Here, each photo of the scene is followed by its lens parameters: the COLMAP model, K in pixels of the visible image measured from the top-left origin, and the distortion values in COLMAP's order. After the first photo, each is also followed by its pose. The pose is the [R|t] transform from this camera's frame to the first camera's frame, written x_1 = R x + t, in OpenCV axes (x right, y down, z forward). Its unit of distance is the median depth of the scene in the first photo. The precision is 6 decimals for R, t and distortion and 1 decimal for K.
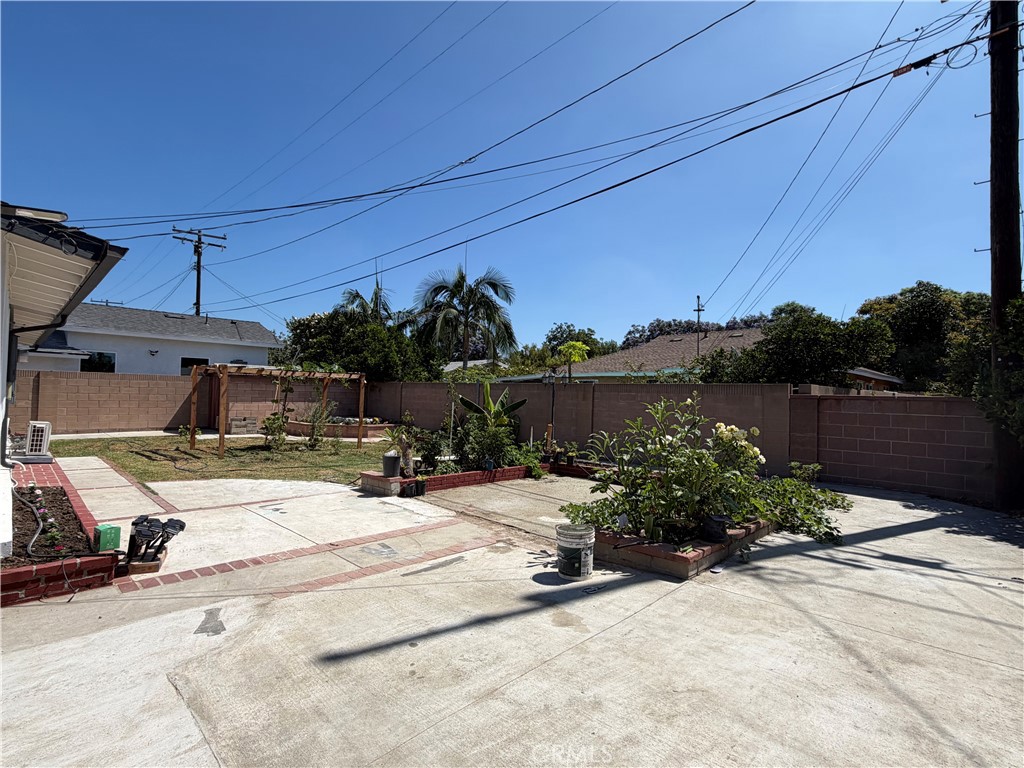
lens RADIAL K [[505.5, 0, 512.0], [0, 505.5, 384.0], [0, 0, 1]] dist [-0.001553, -0.000653]
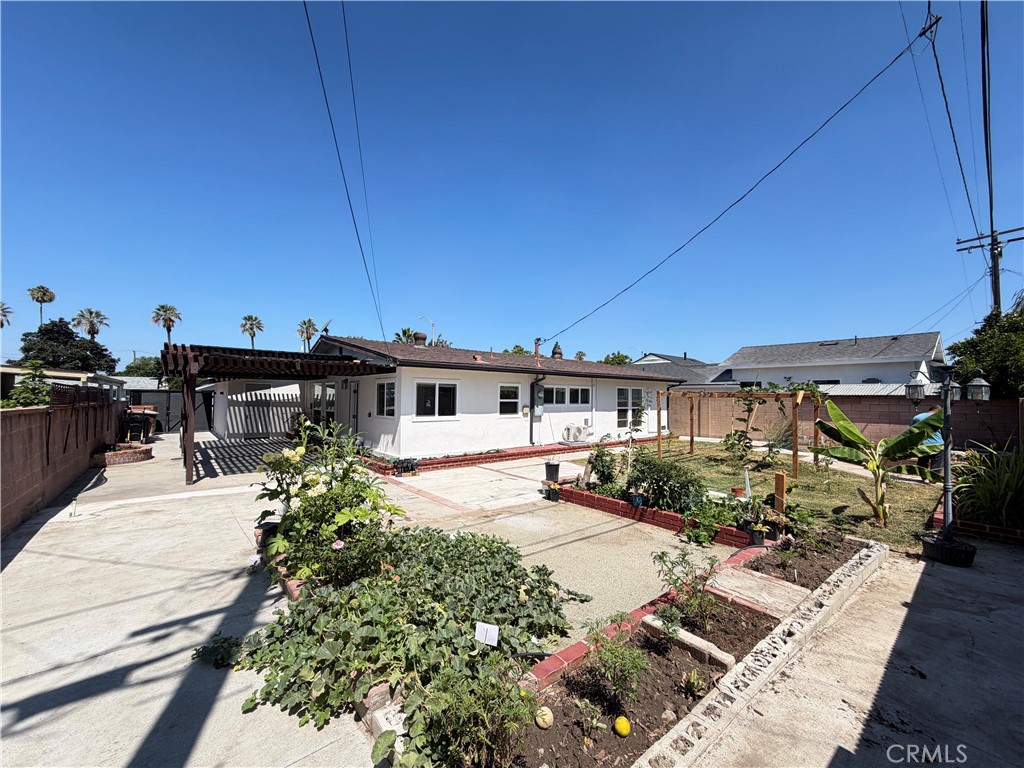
lens RADIAL K [[409.7, 0, 512.0], [0, 409.7, 384.0], [0, 0, 1]] dist [-0.000713, 0.000105]
pose [[-0.087196, -0.057035, -0.994557, 1.323576], [0.008443, 0.998282, -0.057989, 0.005270], [0.996155, -0.013454, -0.086565, 1.657916]]
